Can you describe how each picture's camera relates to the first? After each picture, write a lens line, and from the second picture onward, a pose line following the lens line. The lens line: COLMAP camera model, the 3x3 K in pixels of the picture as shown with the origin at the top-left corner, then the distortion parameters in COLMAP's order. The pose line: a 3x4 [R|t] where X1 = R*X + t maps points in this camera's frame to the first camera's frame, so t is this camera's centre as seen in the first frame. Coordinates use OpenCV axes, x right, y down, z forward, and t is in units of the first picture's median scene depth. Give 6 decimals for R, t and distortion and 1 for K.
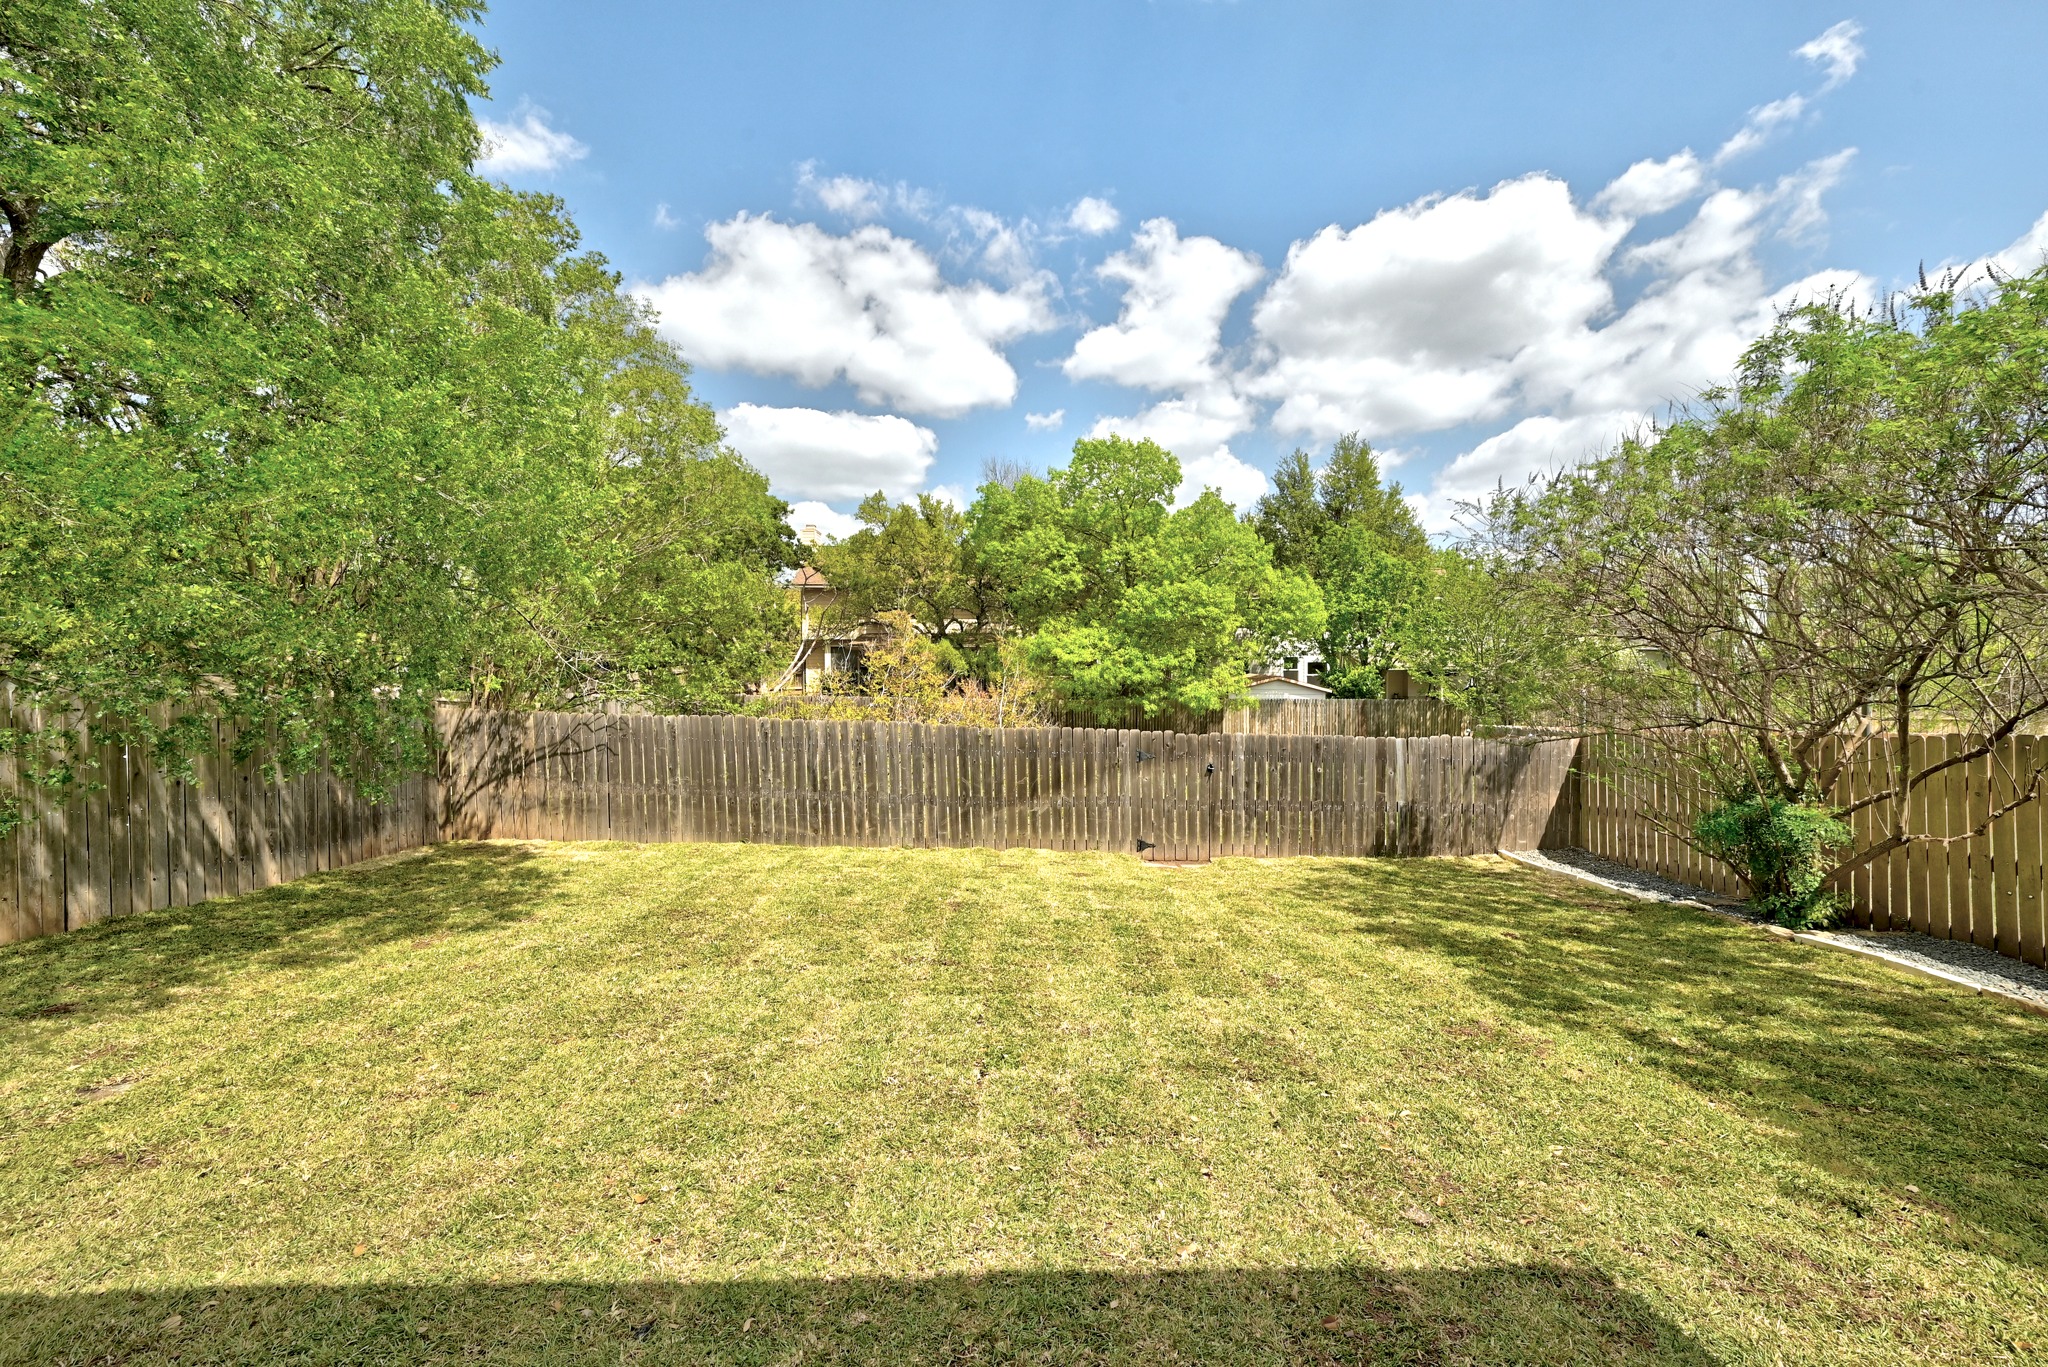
lens RADIAL K [[814.0, 0, 1018.4], [0, 814.0, 679.6], [0, 0, 1]] dist [0.001013, 0.000230]
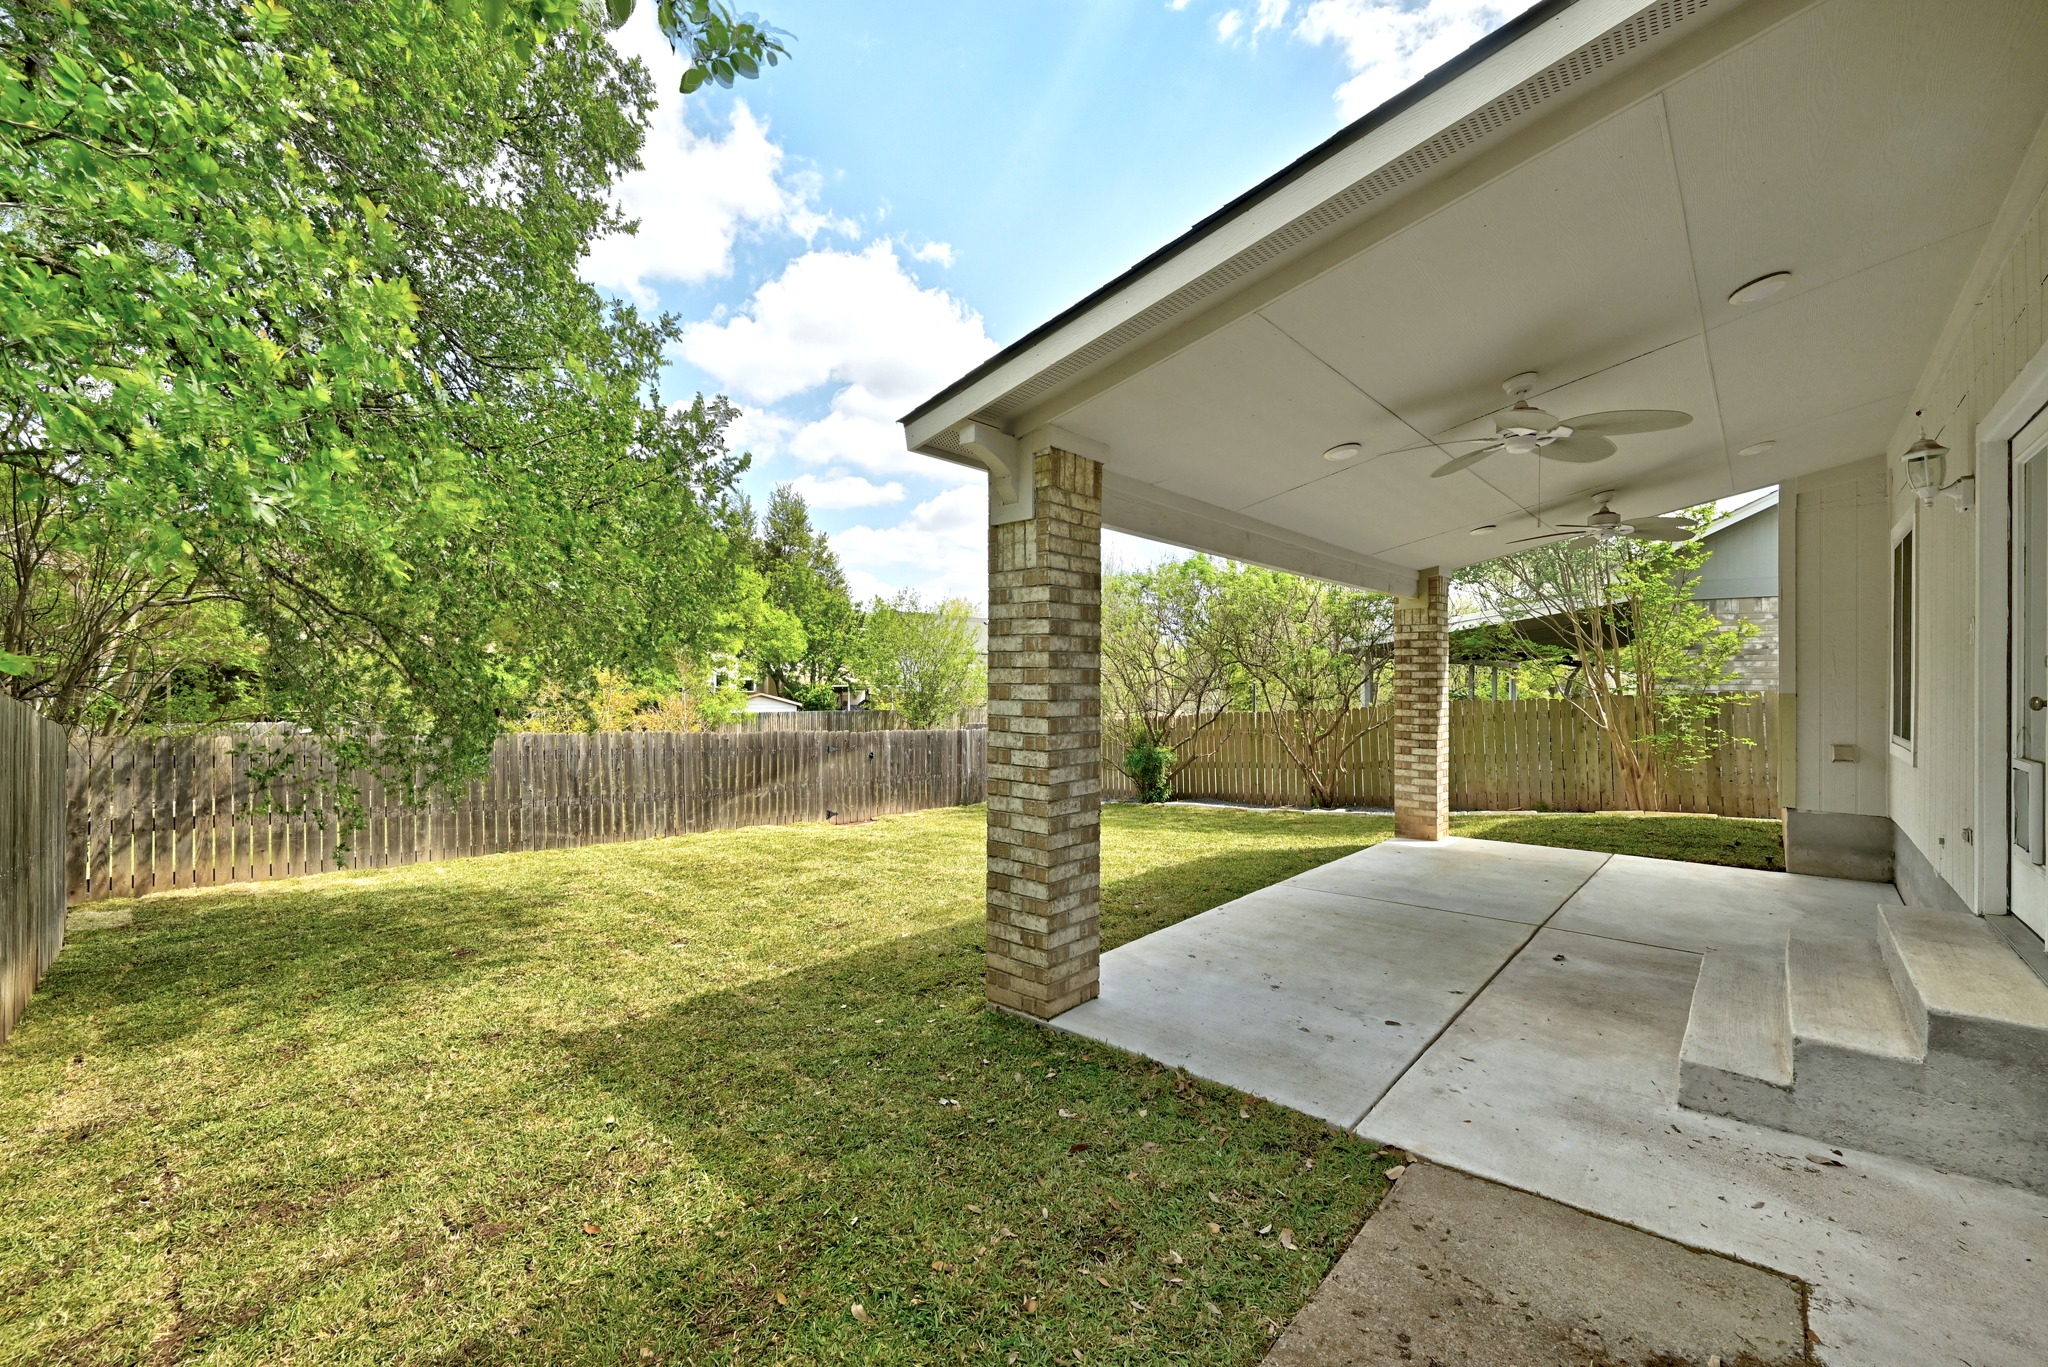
lens RADIAL K [[814.0, 0, 1018.4], [0, 814.0, 679.6], [0, 0, 1]] dist [0.001013, 0.000230]
pose [[0.713316, 0.004108, 0.700831, -0.596368], [0.010334, 0.999812, -0.016379, 0.001262], [-0.700767, 0.018925, 0.713140, -0.214671]]
